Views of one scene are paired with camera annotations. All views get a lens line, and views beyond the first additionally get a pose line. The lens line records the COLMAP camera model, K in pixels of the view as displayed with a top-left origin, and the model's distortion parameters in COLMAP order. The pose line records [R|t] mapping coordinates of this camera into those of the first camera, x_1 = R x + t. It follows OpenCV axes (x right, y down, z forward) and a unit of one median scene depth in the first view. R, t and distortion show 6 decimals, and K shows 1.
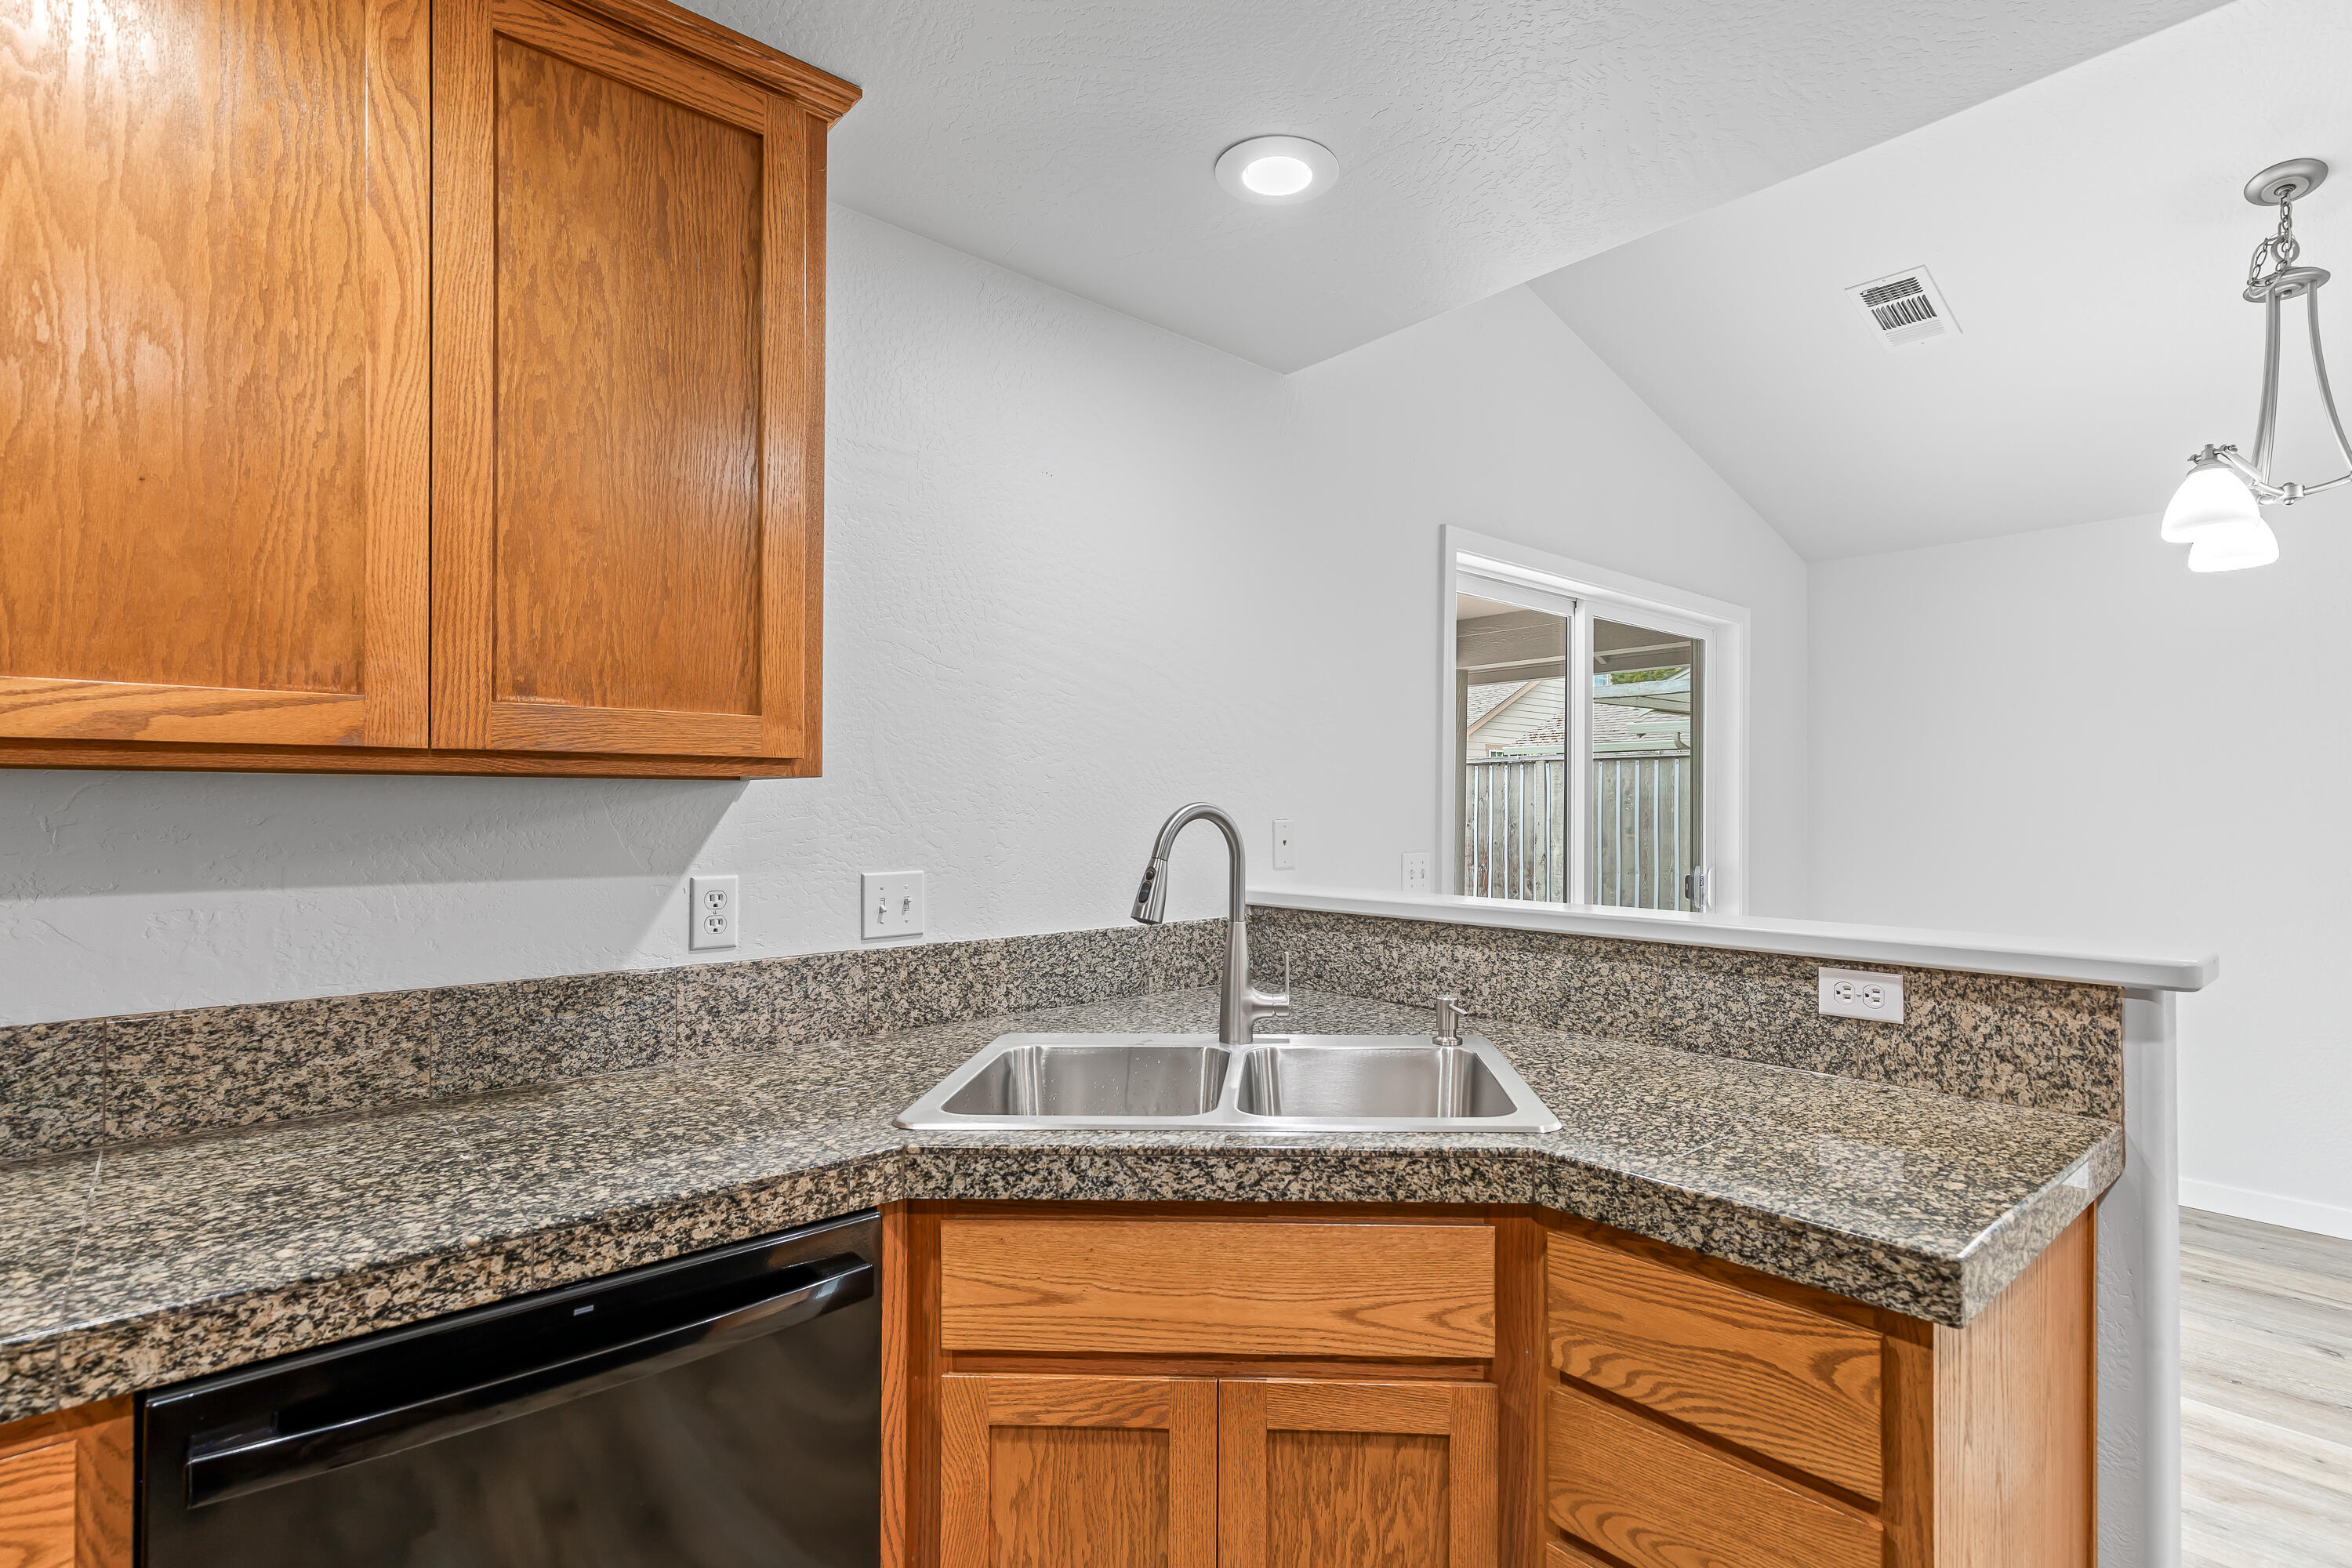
lens RADIAL K [[1130.5, 0, 1265.6], [0, 1130.5, 809.1], [0, 0, 1]] dist [0.002248, 0.000259]
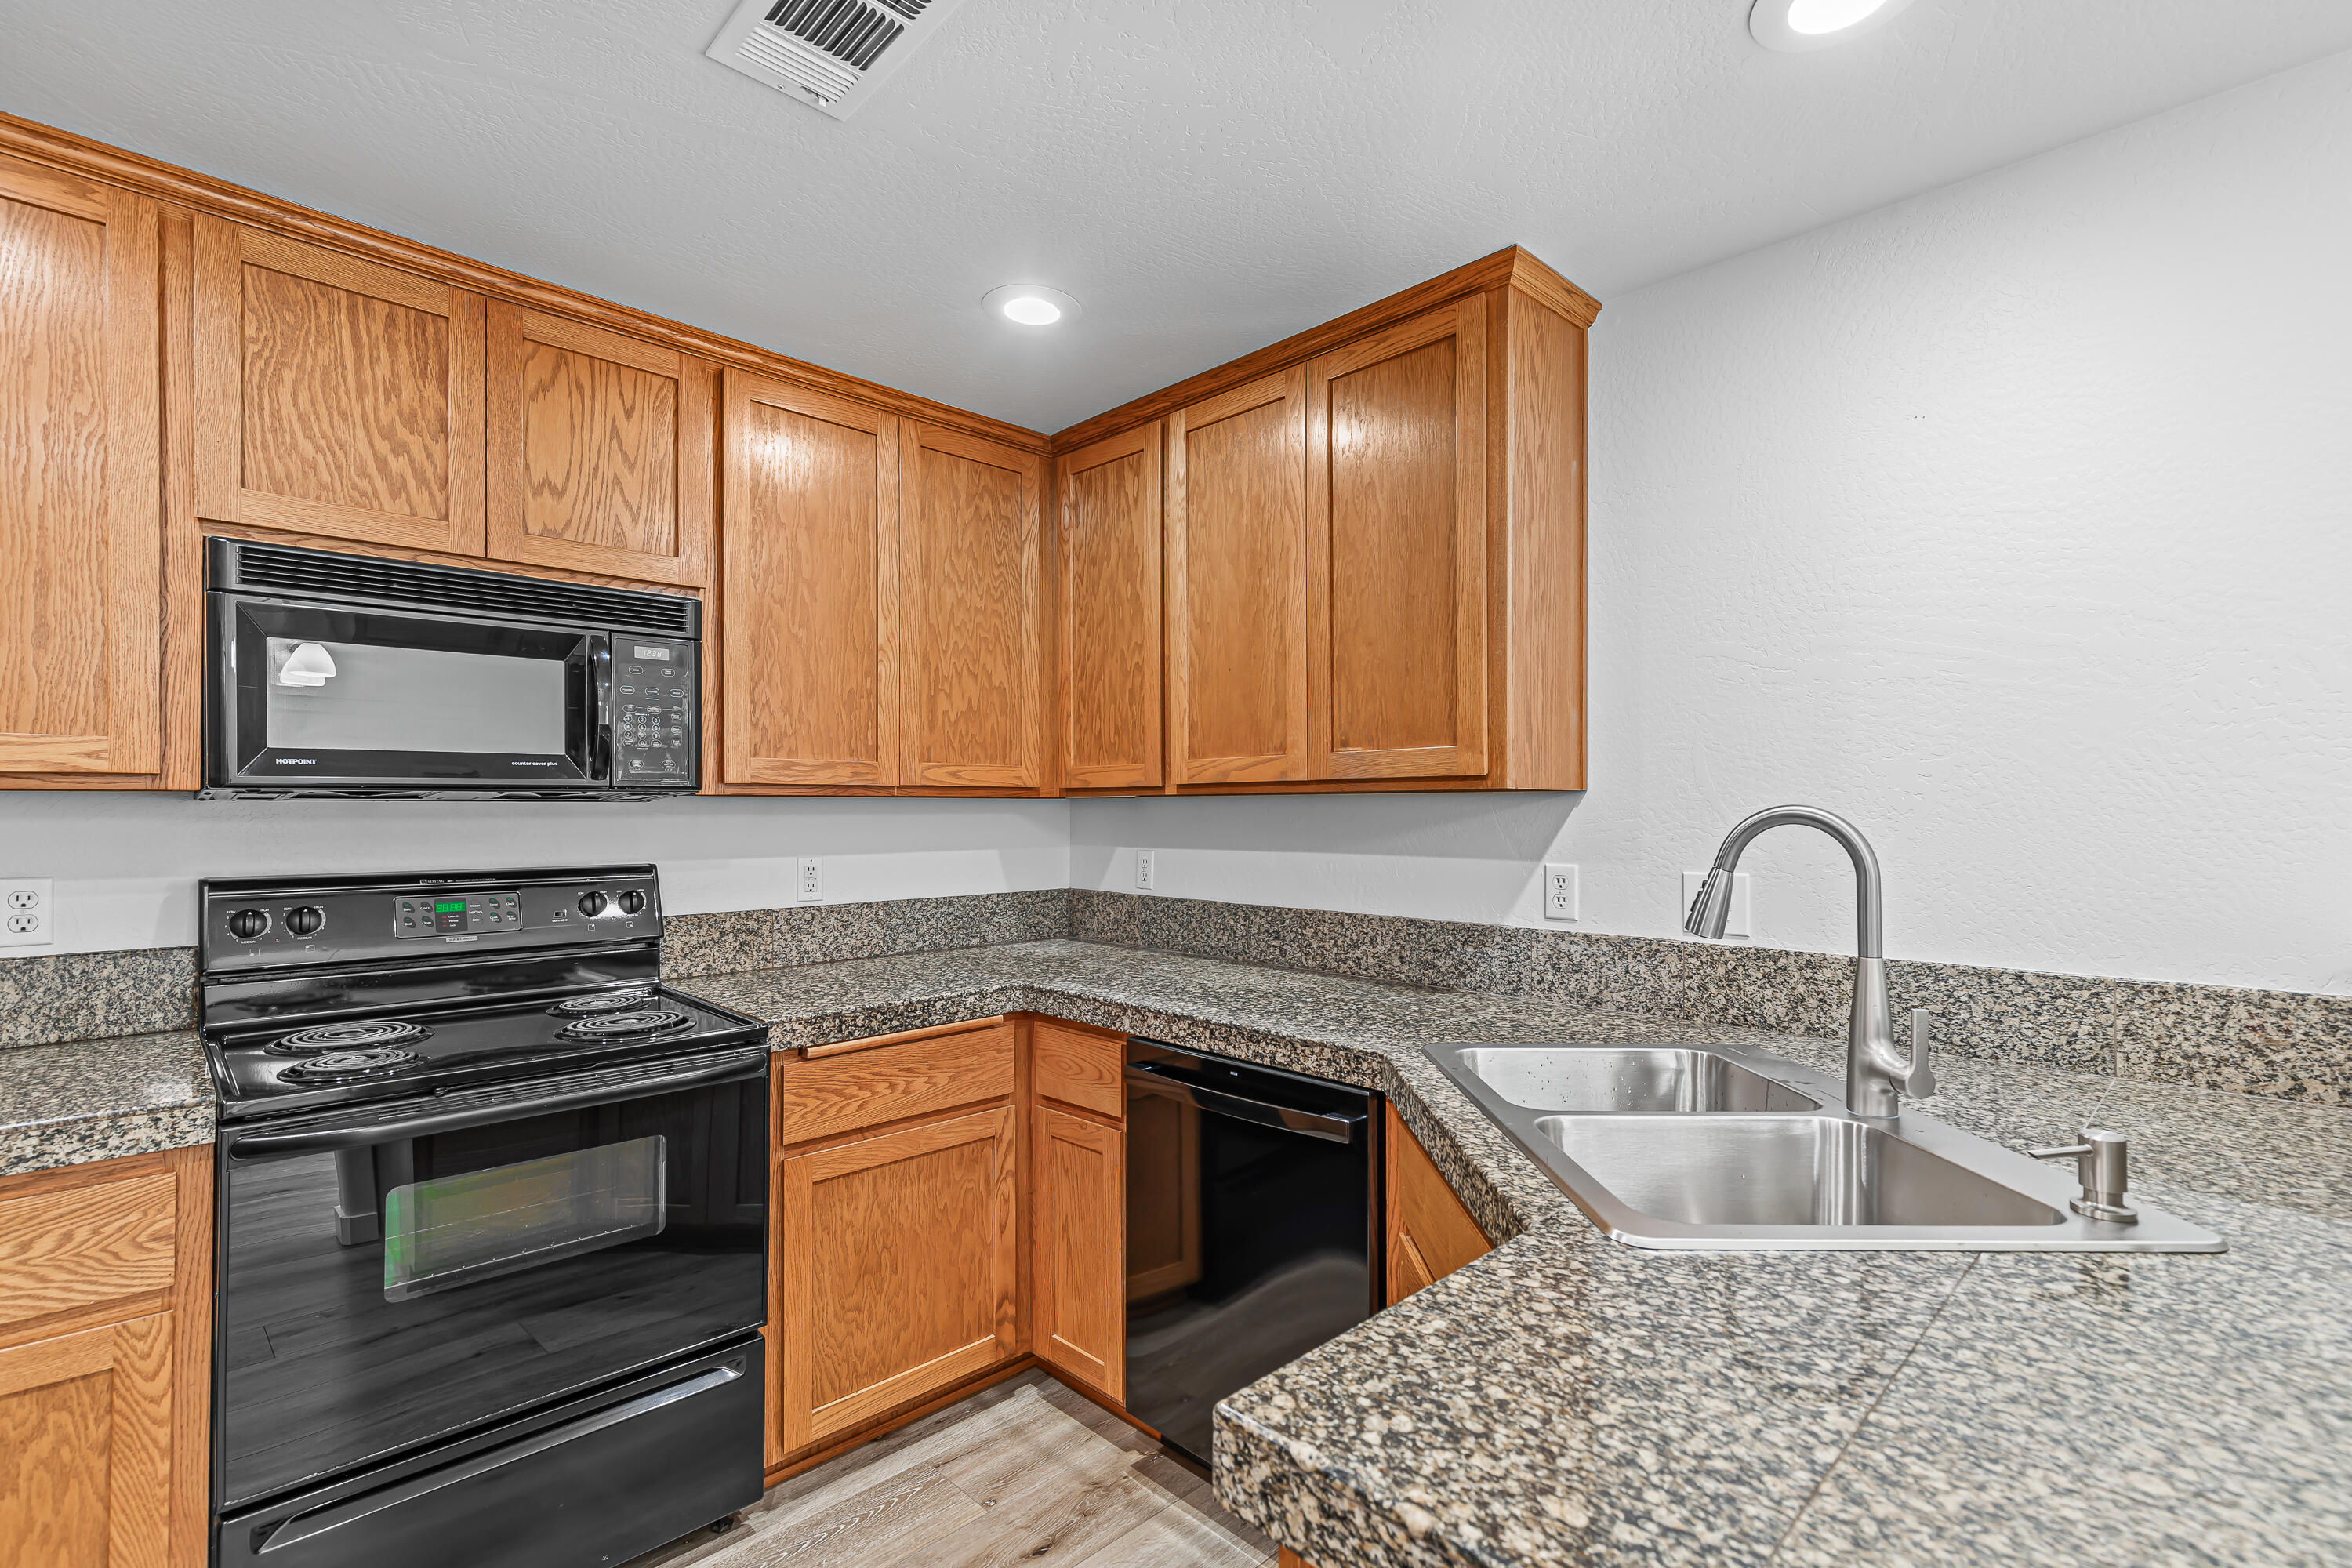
lens RADIAL K [[1078.1, 0, 1179.9], [0, 1078.1, 806.8], [0, 0, 1]] dist [0.010359, -0.000219]
pose [[0.016086, -0.003518, -0.999864, 0.881036], [-0.001580, 0.999992, -0.003544, -0.002136], [0.999869, 0.001636, 0.016081, 0.630547]]
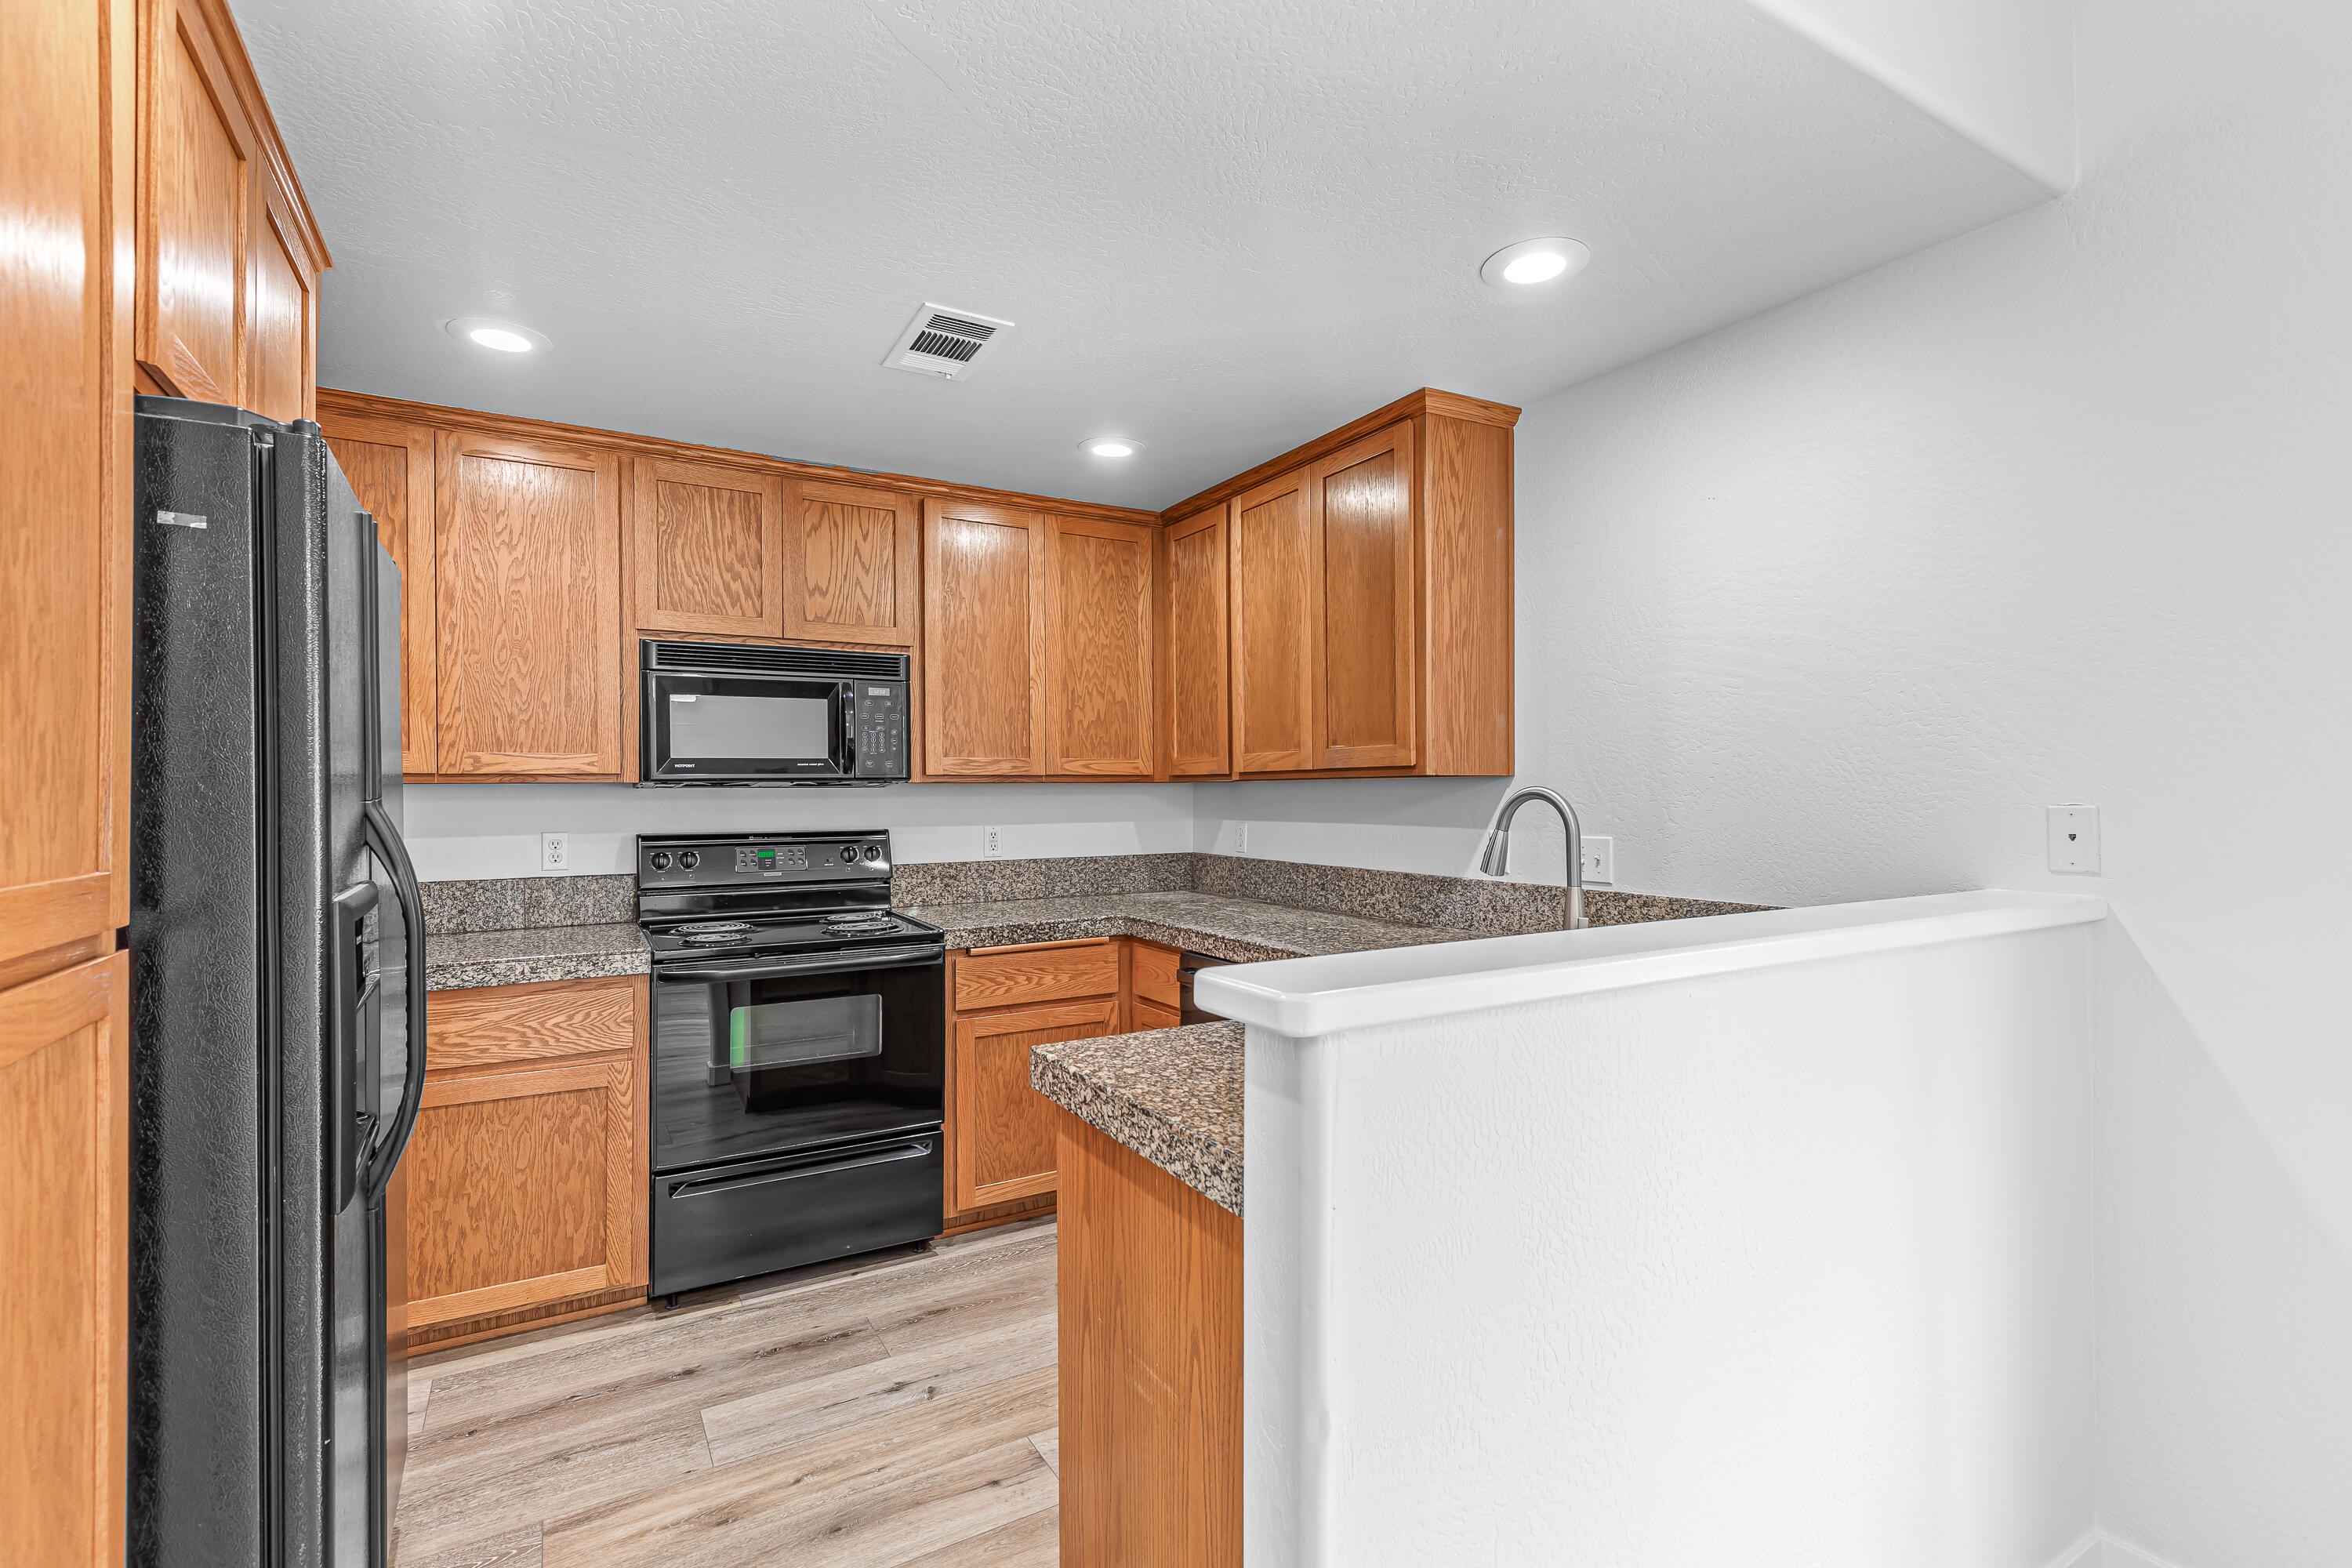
lens RADIAL K [[1080.0, 0, 1174.2], [0, 1080.0, 791.1], [0, 0, 1]] dist [0.017536, -0.000055]
pose [[-0.232386, 0.000064, -0.972624, 1.450740], [0.002851, 0.999996, -0.000615, -0.002564], [0.972619, -0.002915, -0.232386, 1.054545]]
